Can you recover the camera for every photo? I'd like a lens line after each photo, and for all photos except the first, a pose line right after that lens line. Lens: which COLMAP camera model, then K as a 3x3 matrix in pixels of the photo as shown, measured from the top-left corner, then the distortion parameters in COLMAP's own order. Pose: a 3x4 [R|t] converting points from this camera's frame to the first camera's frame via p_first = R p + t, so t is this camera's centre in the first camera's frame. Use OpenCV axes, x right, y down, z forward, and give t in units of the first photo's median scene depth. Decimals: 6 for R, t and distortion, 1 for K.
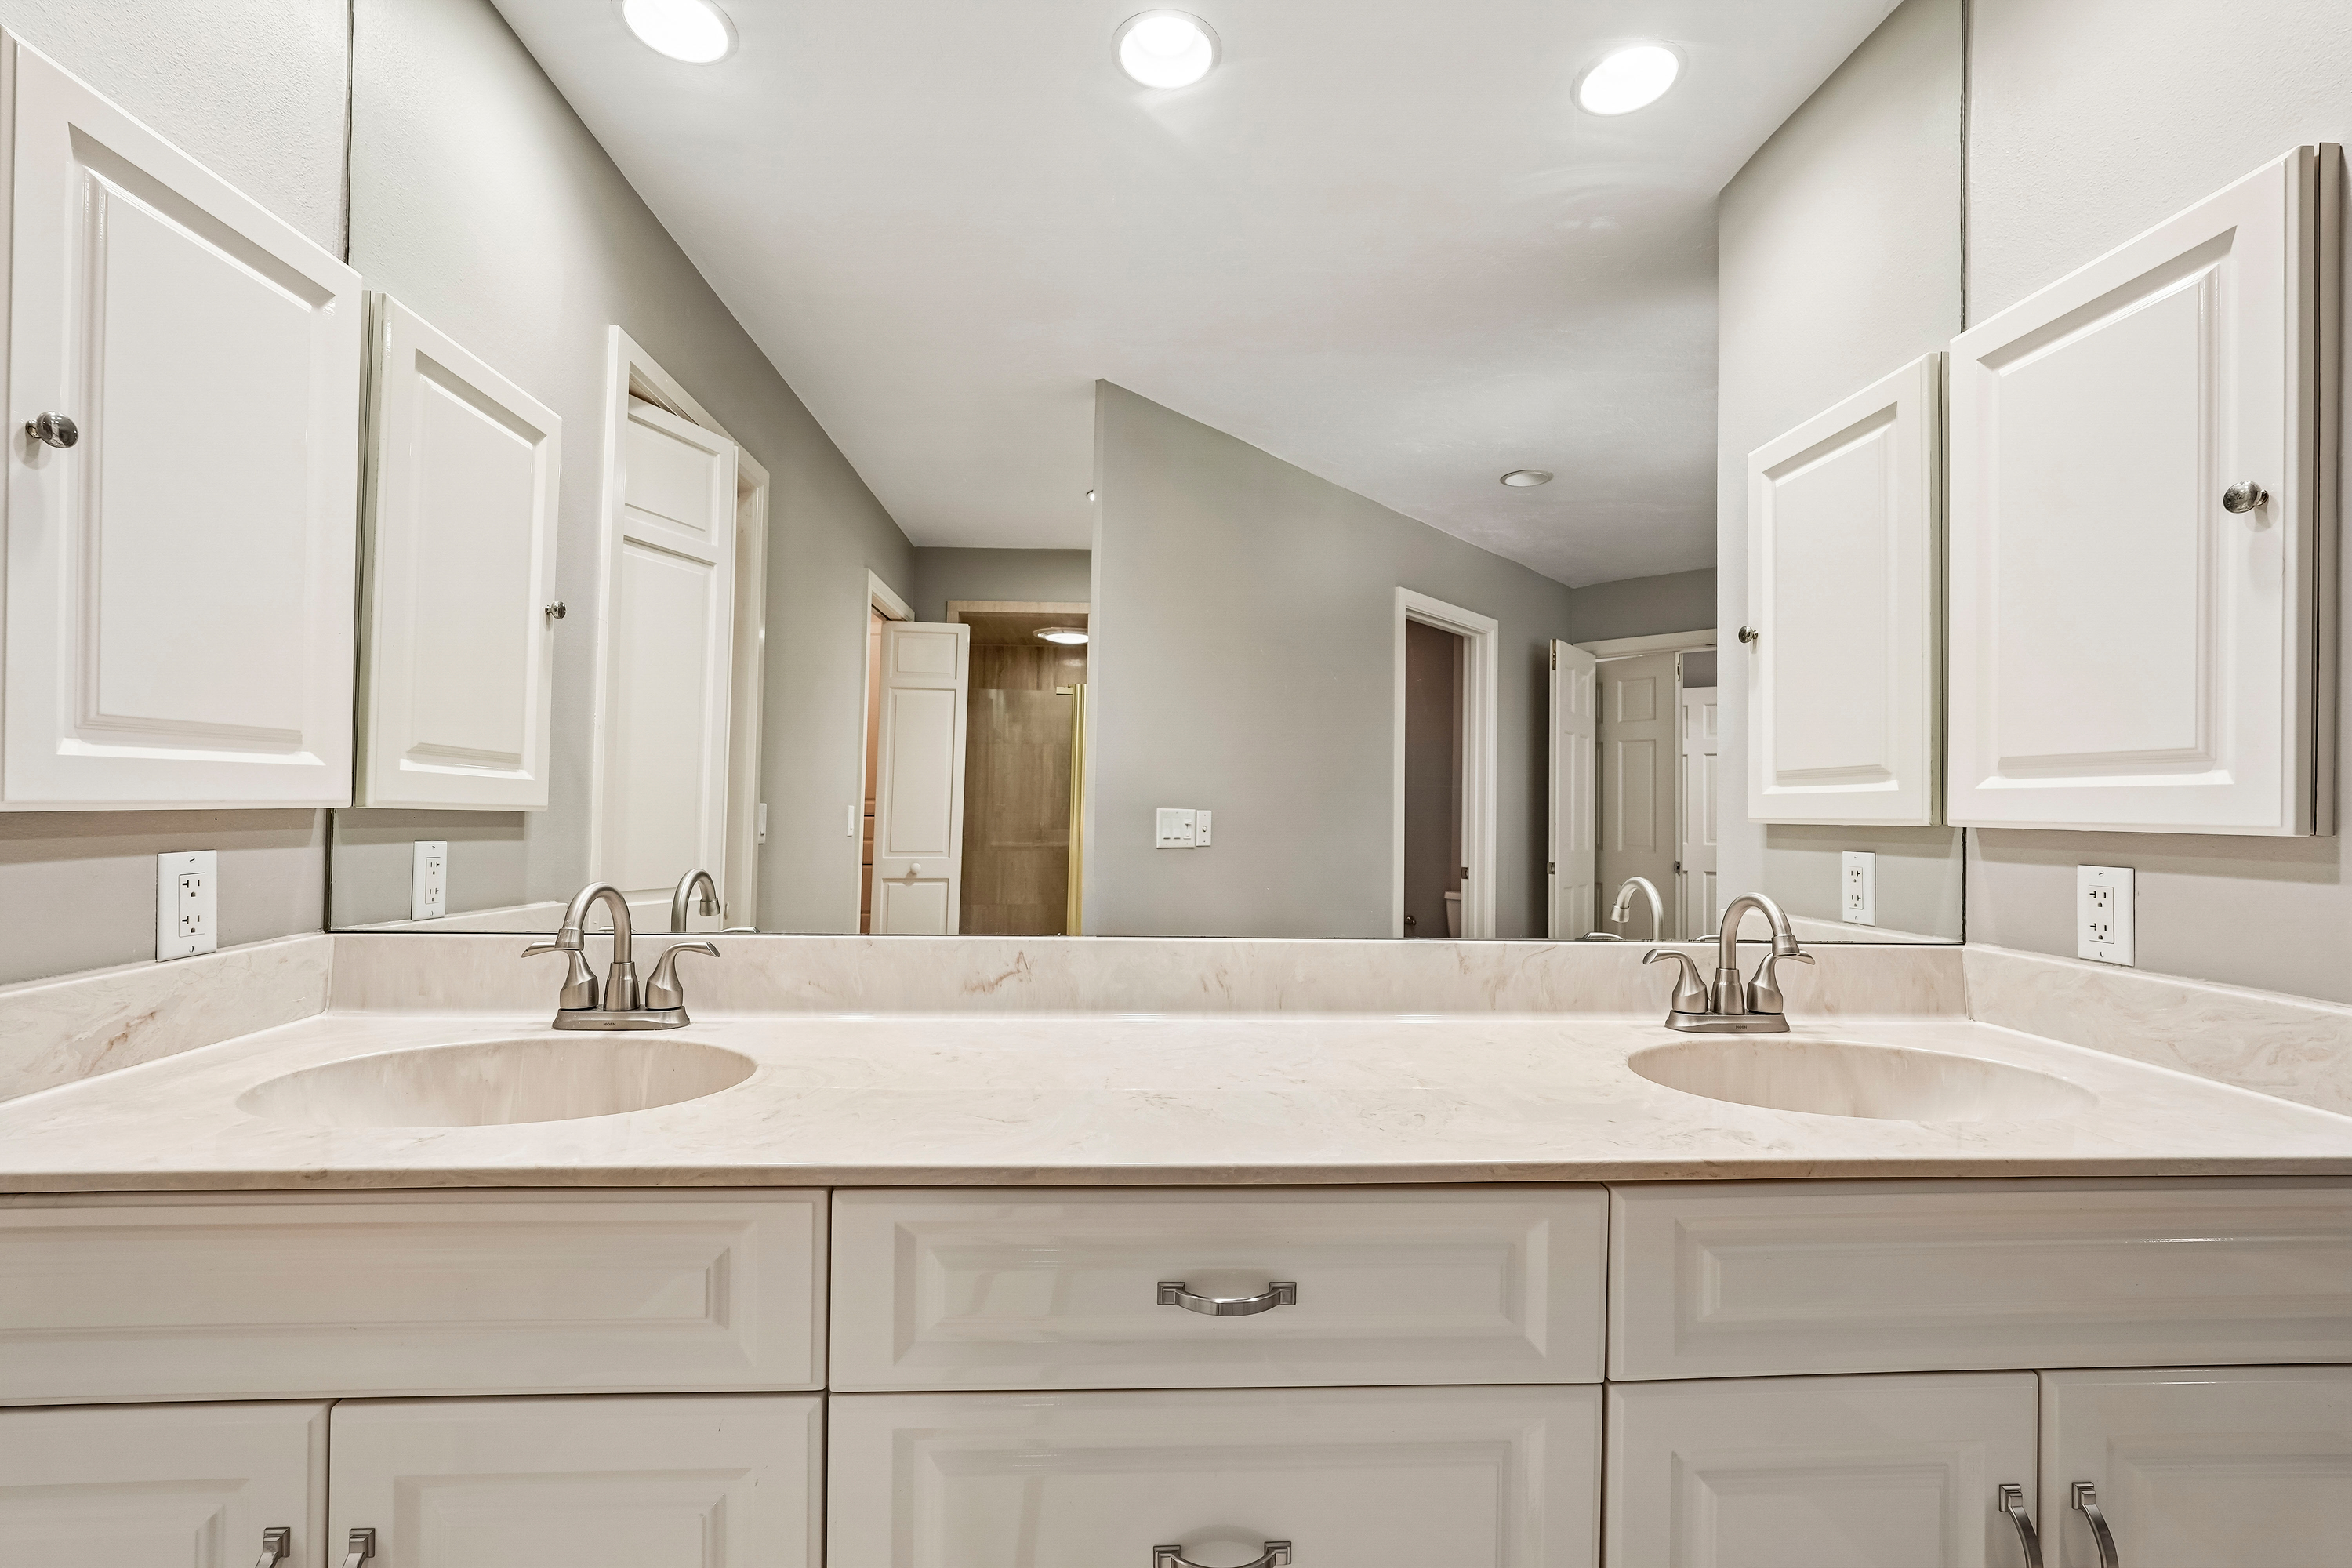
lens RADIAL K [[1042.6, 0, 1181.9], [0, 1042.6, 794.5], [0, 0, 1]] dist [-0.003687, 0.002726]
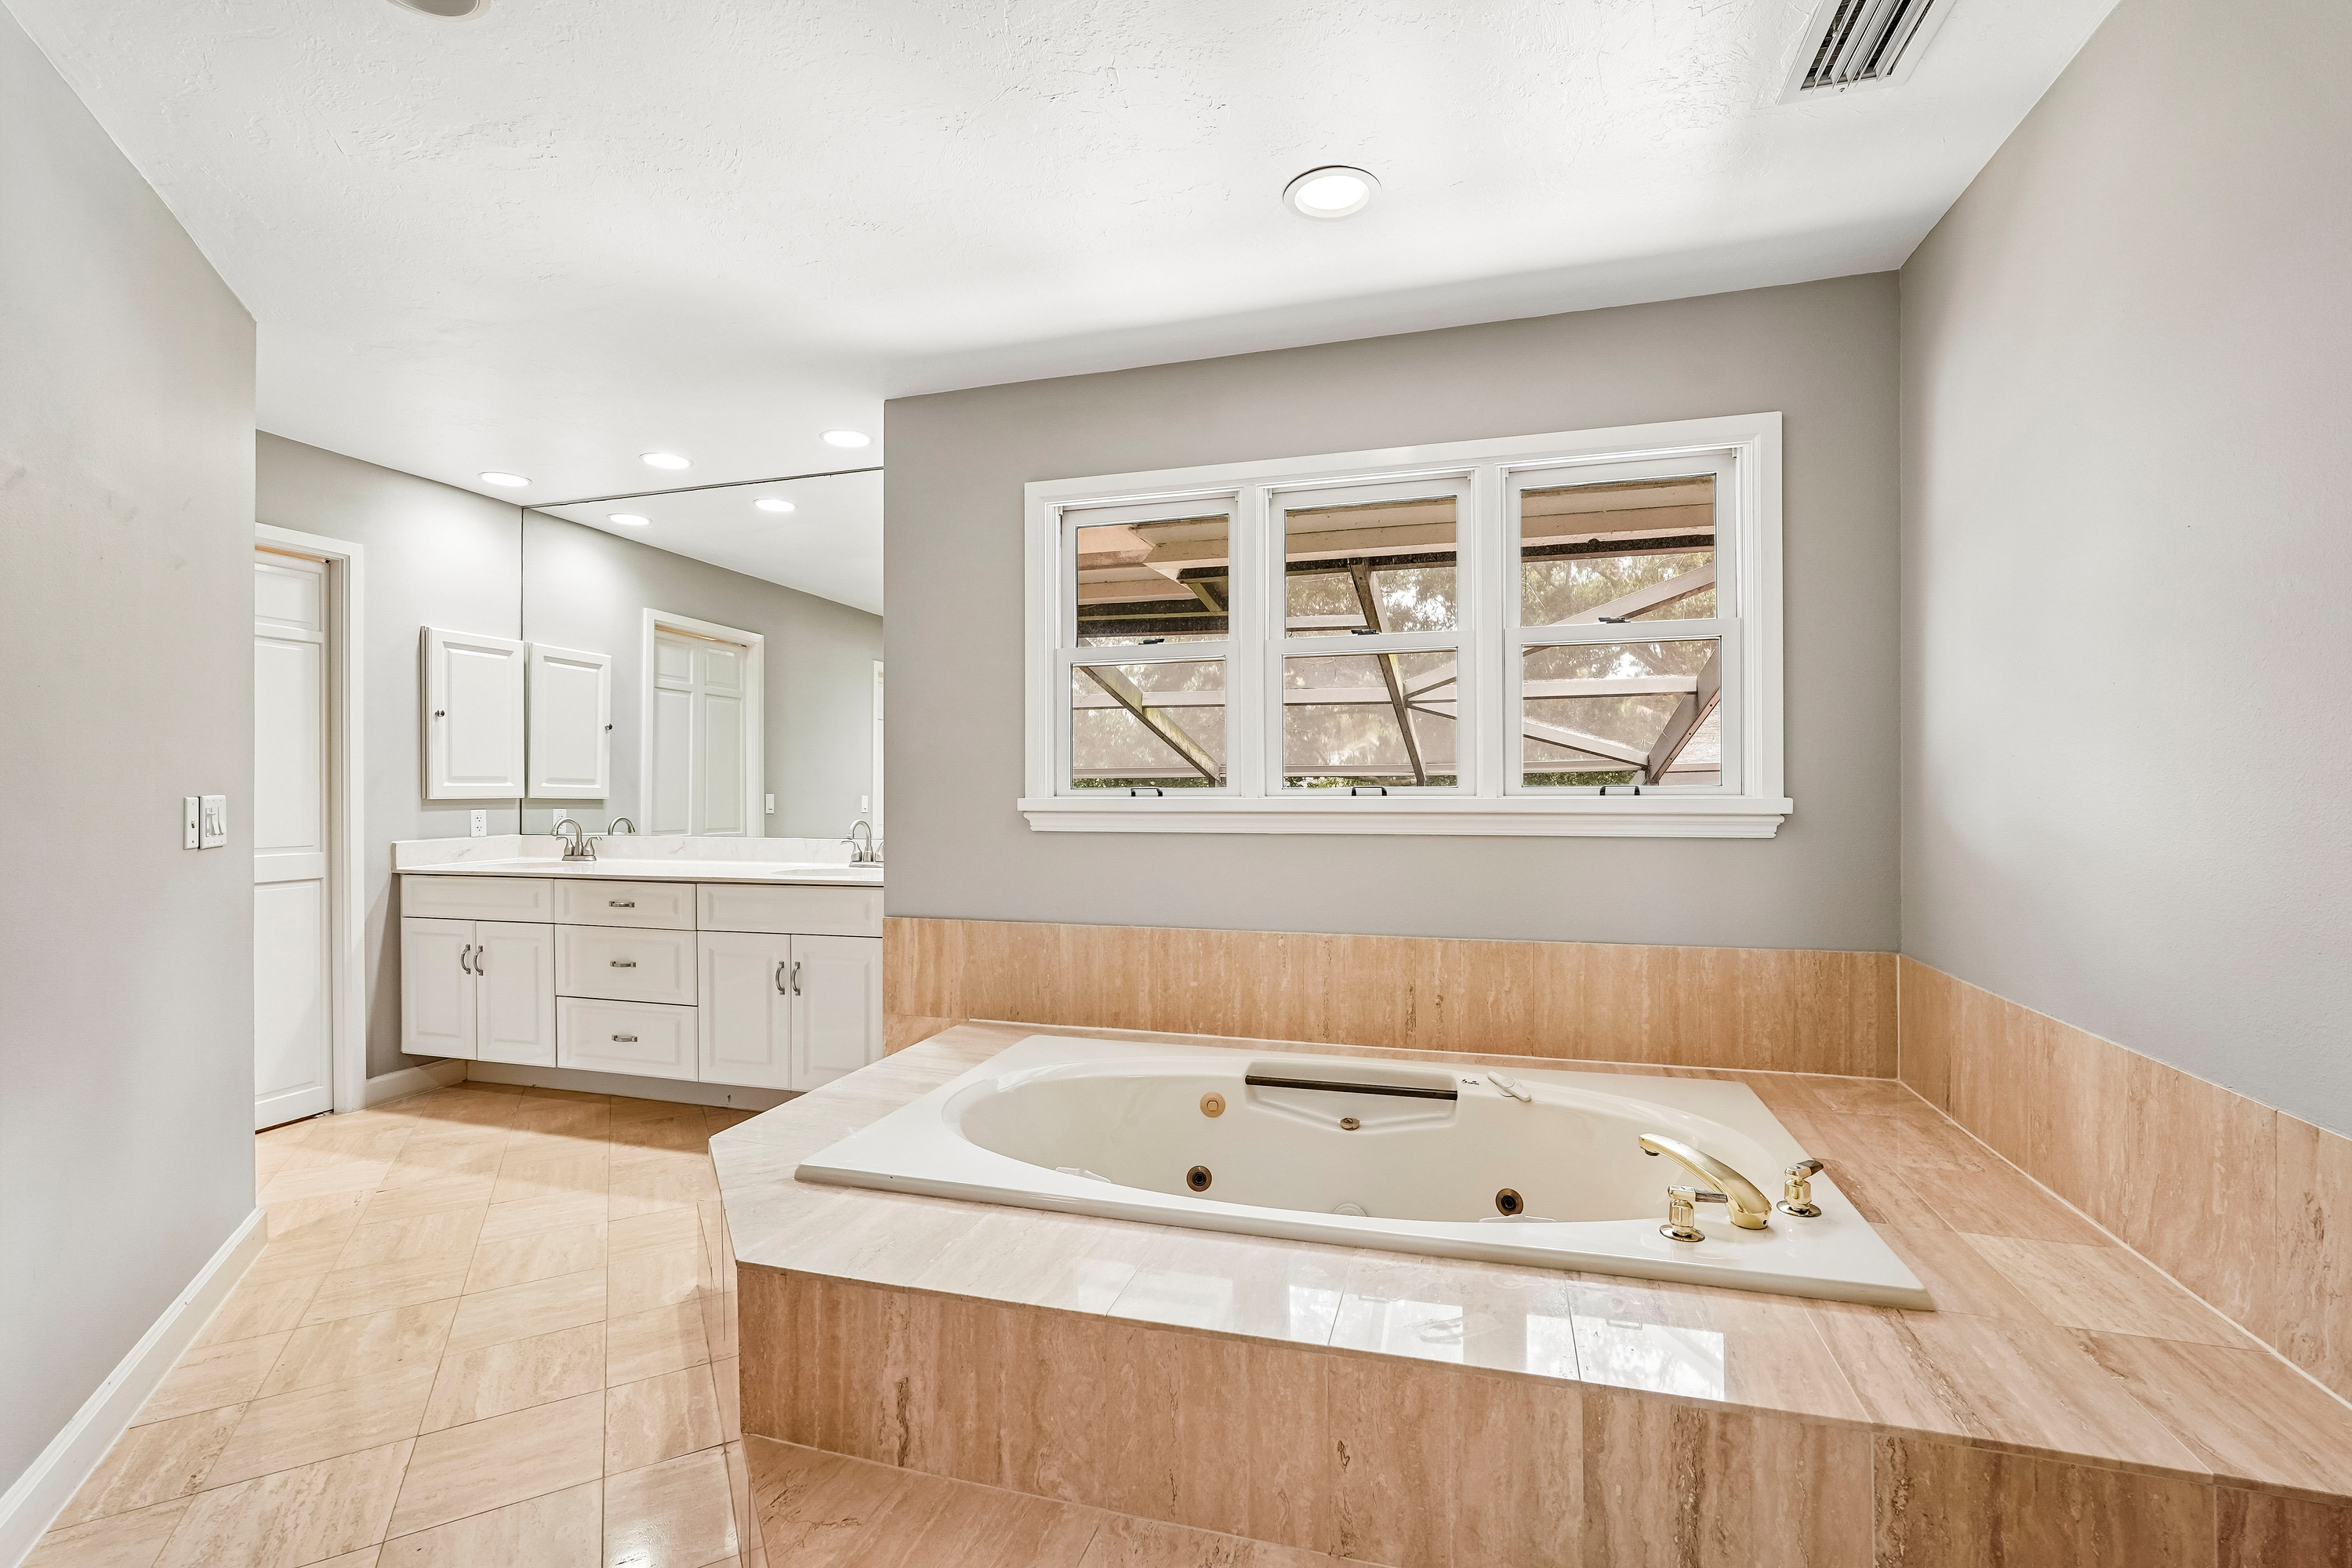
lens RADIAL K [[1042.6, 0, 1168.3], [0, 1042.6, 784.3], [0, 0, 1]] dist [-0.003687, 0.002726]
pose [[0.938786, -0.016779, -0.344091, 2.329849], [0.017561, 0.999845, -0.000845, 0.008350], [0.344052, -0.005249, 0.938936, -1.459710]]
